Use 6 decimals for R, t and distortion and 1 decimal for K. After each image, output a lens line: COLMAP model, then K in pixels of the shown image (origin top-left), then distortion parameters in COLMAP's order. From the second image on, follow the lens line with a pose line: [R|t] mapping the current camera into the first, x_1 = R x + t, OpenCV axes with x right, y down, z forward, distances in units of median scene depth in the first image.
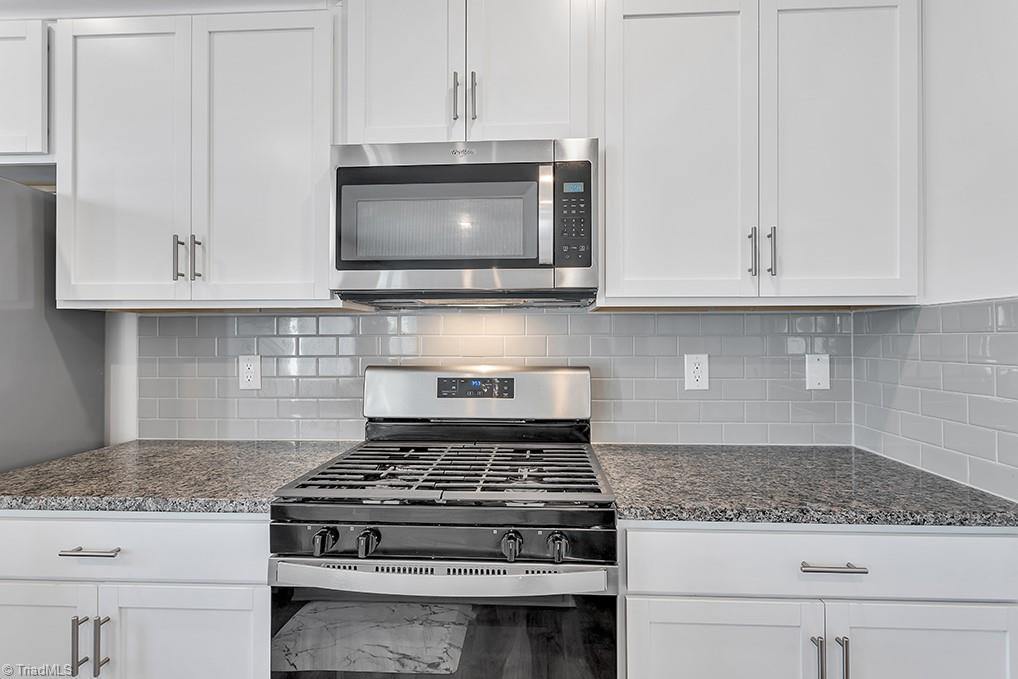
lens RADIAL K [[498.4, 0, 515.9], [0, 498.4, 339.4], [0, 0, 1]] dist [-0.001780, 0.001721]
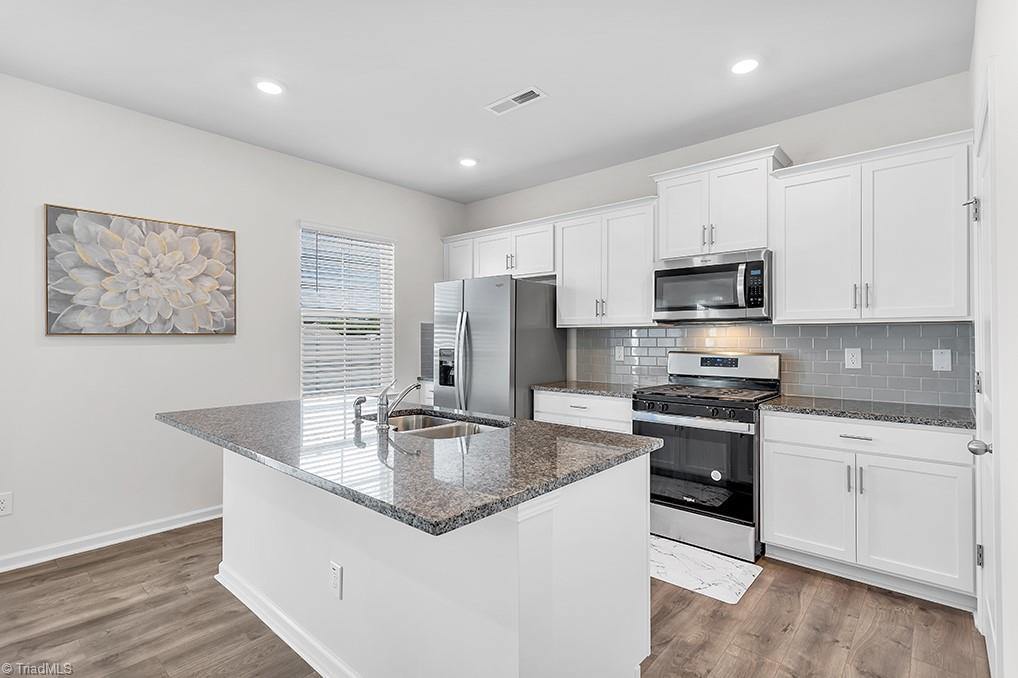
lens RADIAL K [[498.4, 0, 519.5], [0, 498.4, 331.7], [0, 0, 1]] dist [-0.001780, 0.001721]
pose [[0.801299, -0.005362, -0.598240, 0.560734], [-0.002055, 0.999929, -0.011715, -0.006503], [0.598261, 0.010616, 0.801231, -1.336116]]
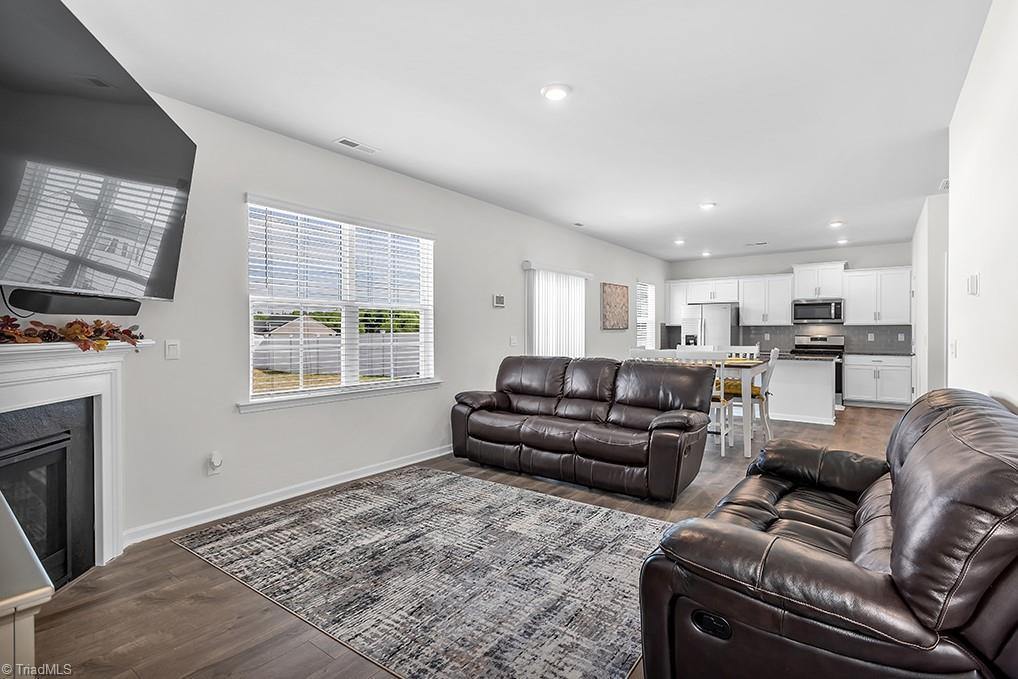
lens RADIAL K [[498.4, 0, 507.4], [0, 498.4, 337.6], [0, 0, 1]] dist [-0.001780, 0.001721]
pose [[0.849180, 0.011017, -0.527988, -0.099344], [-0.000572, 0.999801, 0.019941, -0.033482], [0.528103, -0.016631, 0.849018, -6.040584]]
